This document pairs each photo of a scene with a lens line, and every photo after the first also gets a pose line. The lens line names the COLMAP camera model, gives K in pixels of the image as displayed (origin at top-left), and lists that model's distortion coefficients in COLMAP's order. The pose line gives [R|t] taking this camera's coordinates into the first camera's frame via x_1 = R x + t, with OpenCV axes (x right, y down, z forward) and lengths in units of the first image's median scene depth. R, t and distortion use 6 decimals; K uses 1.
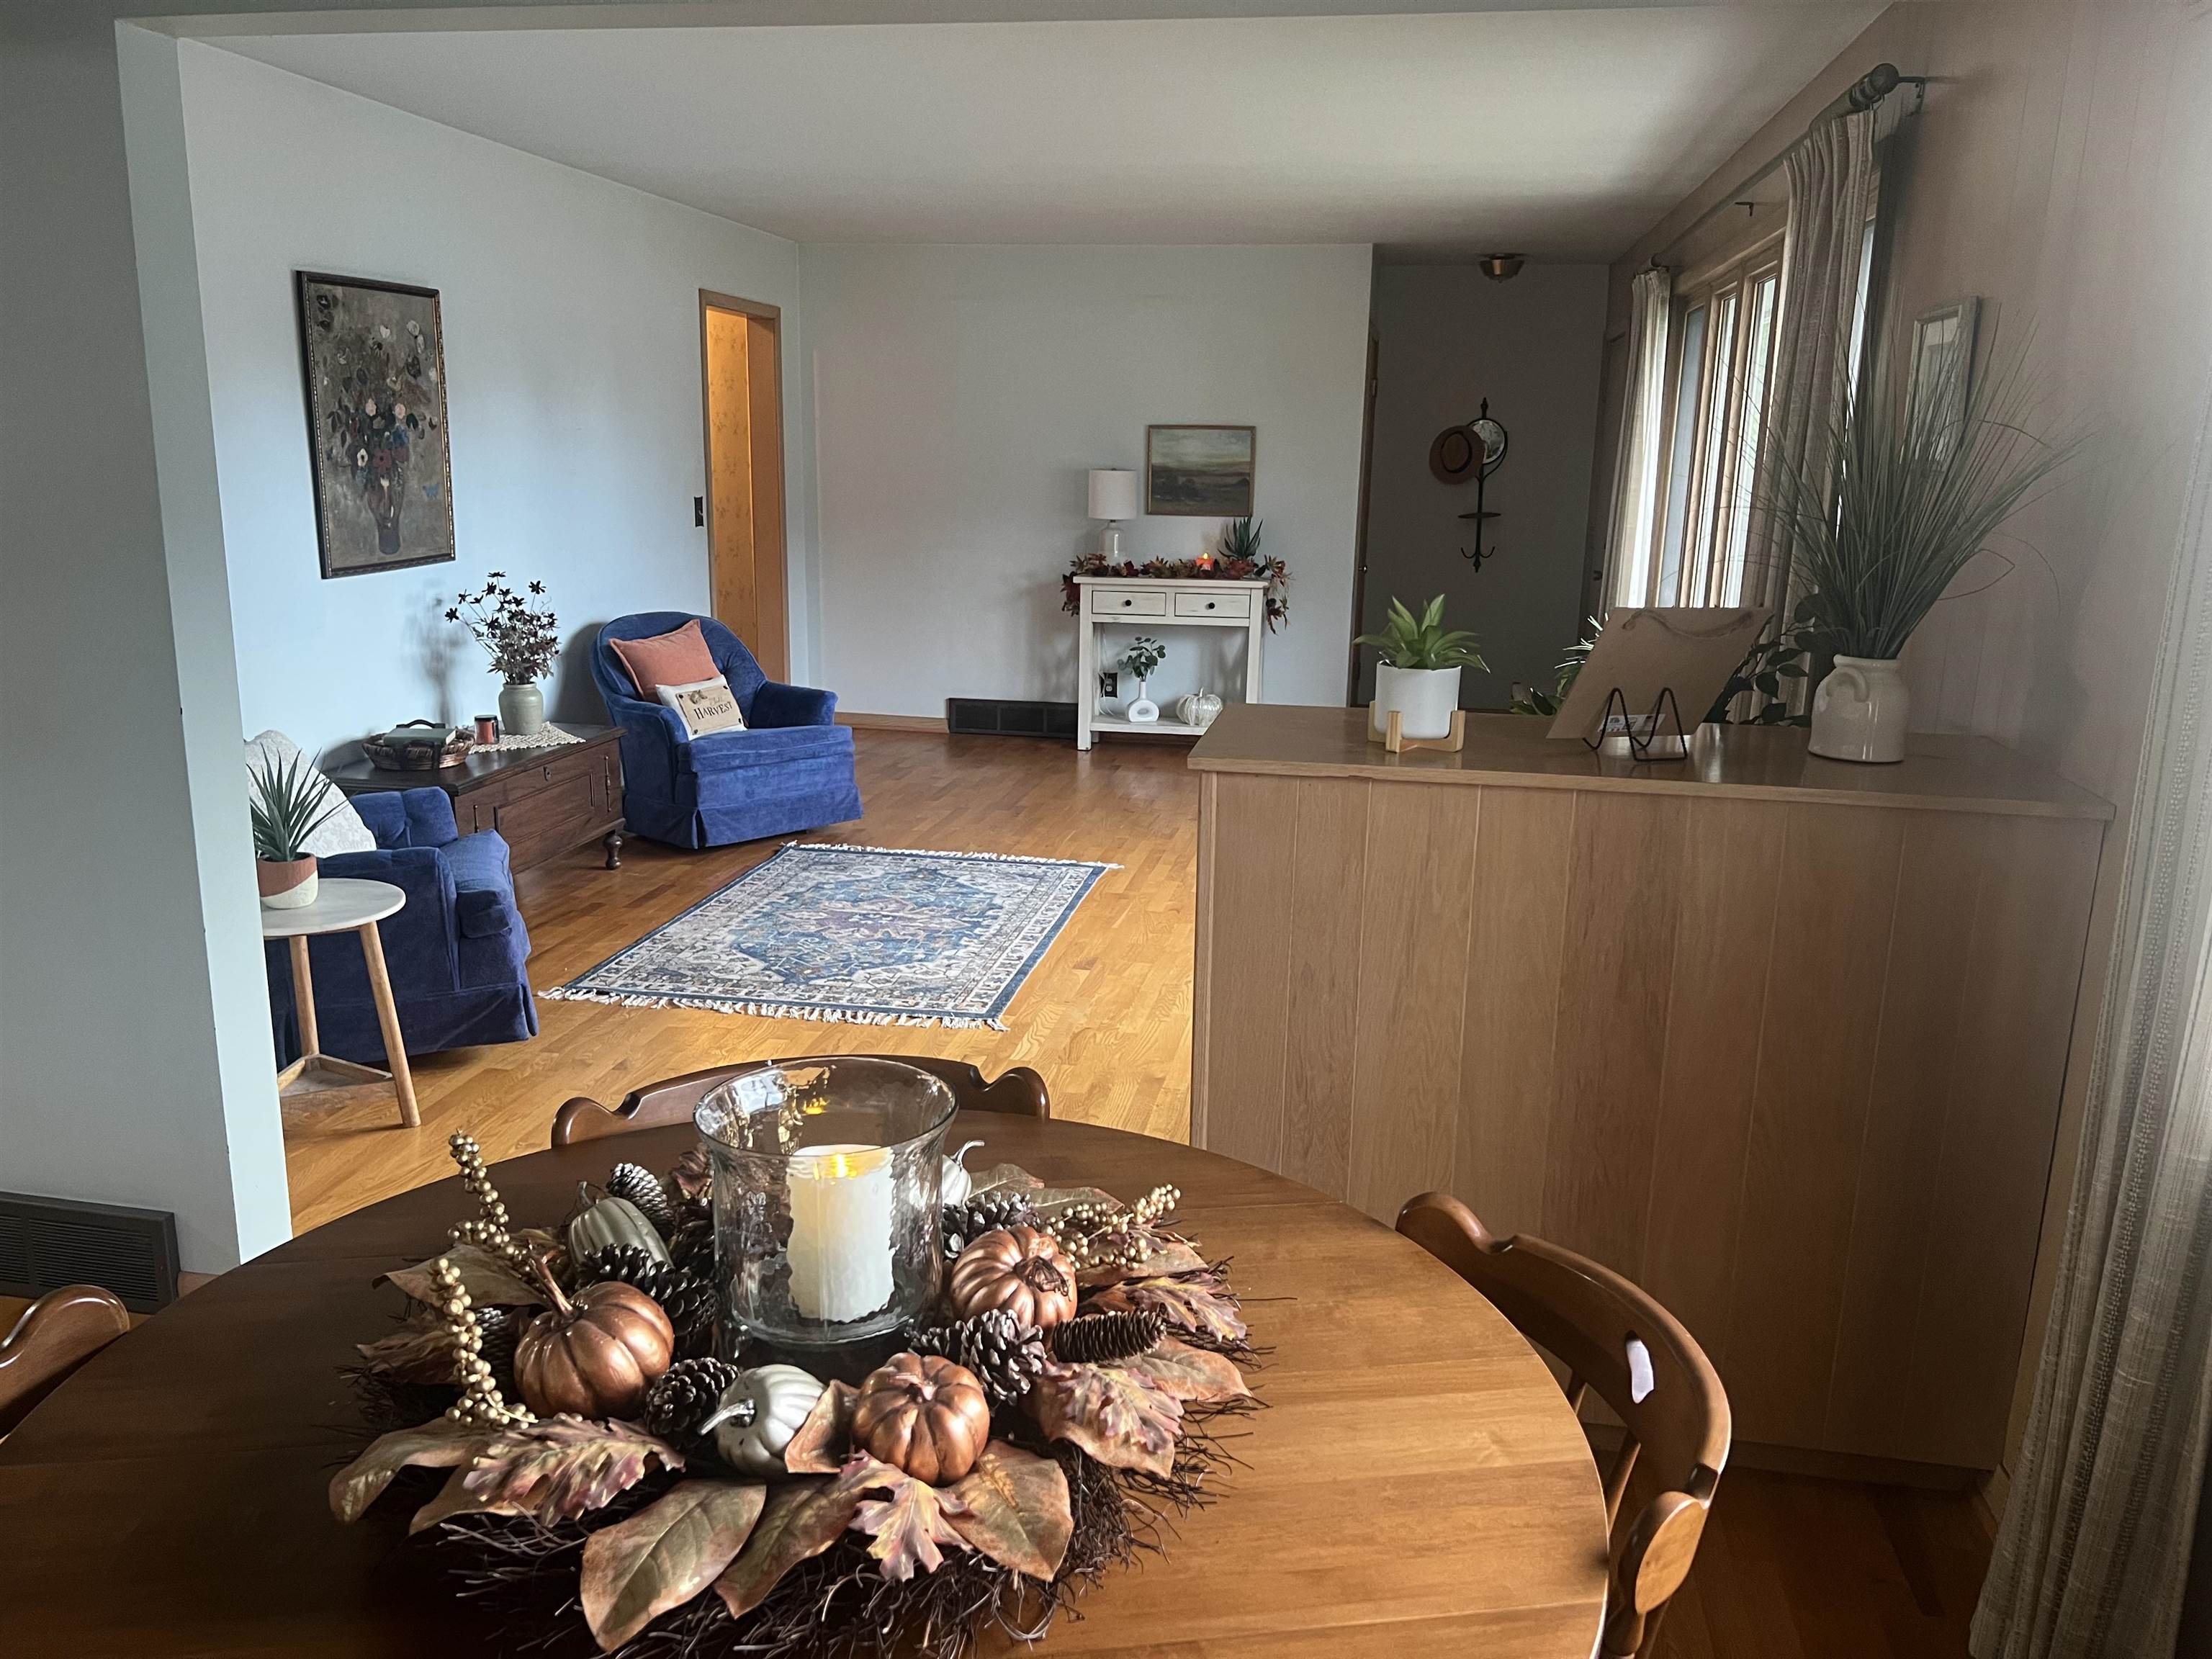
lens RADIAL K [[1671.5, 0, 1108.6], [0, 1671.5, 826.8], [0, 0, 1]] dist [0.026416, -0.028214]
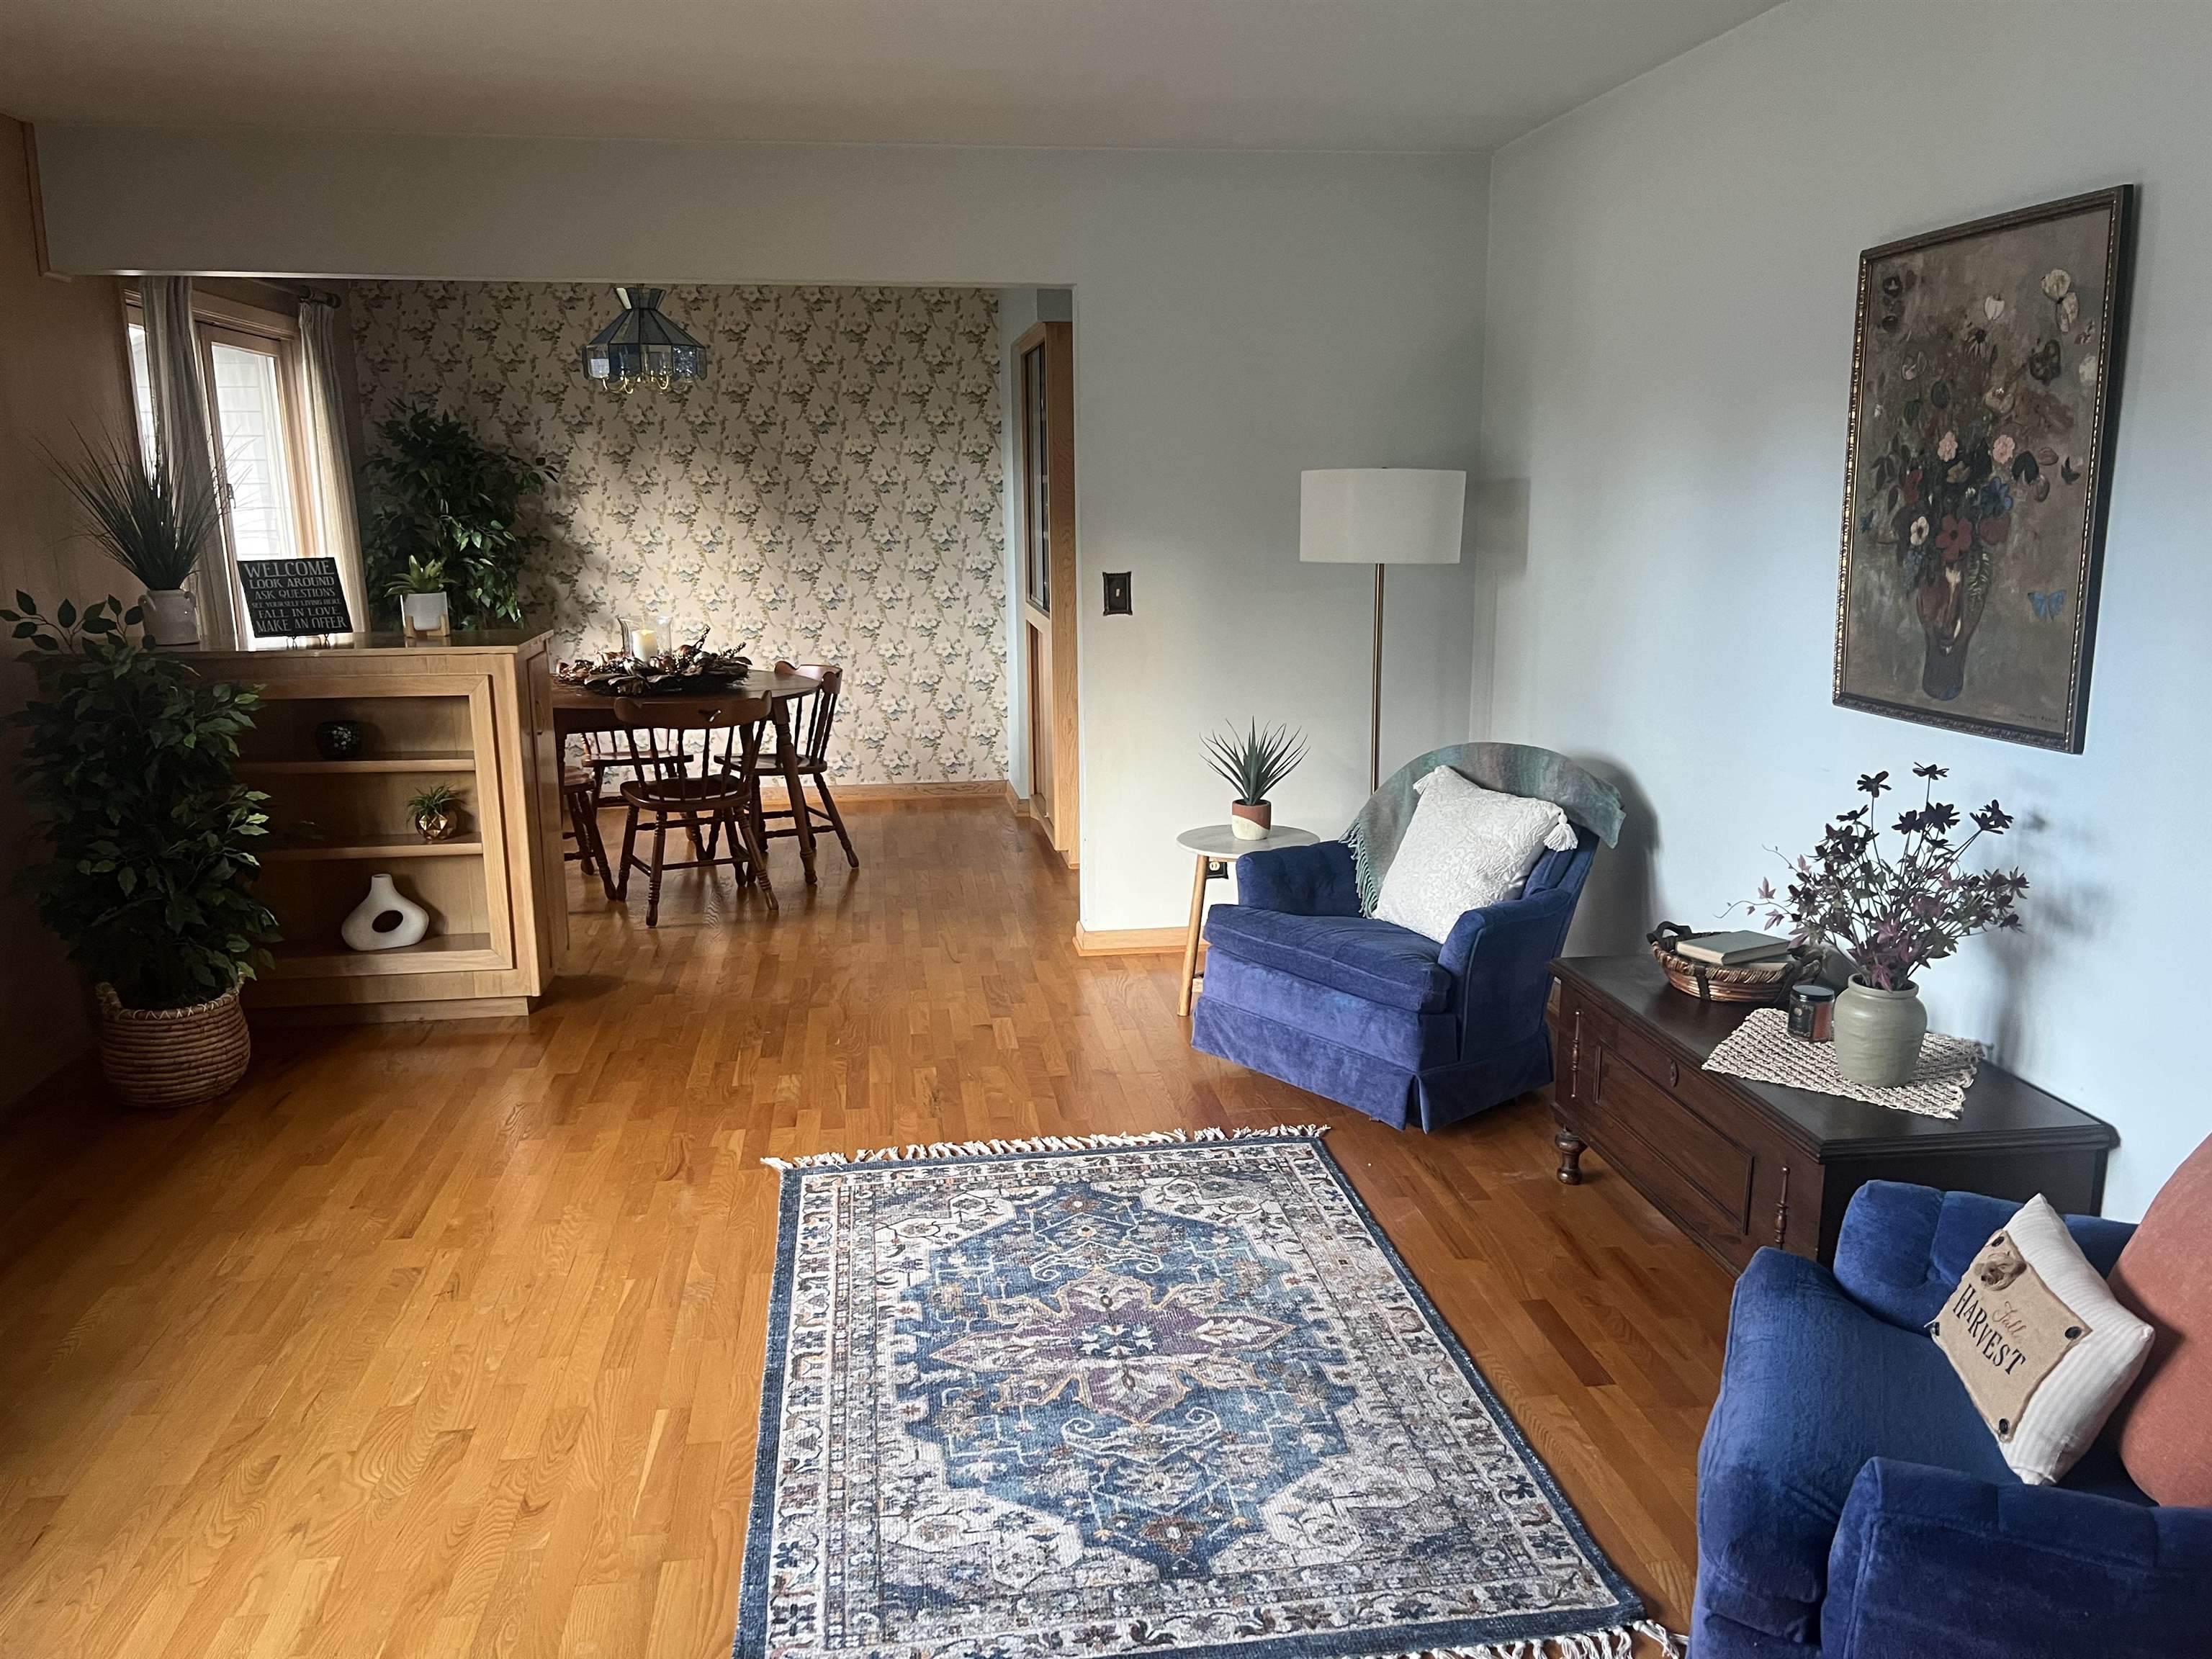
lens RADIAL K [[1671.5, 0, 1096.6], [0, 1671.5, 875.9], [0, 0, 1]] dist [0.026416, -0.028214]
pose [[-0.950619, 0.040866, -0.307658, 0.029366], [-0.098970, 0.899626, 0.425299, -0.331015], [0.294157, 0.434746, -0.851157, 1.459831]]
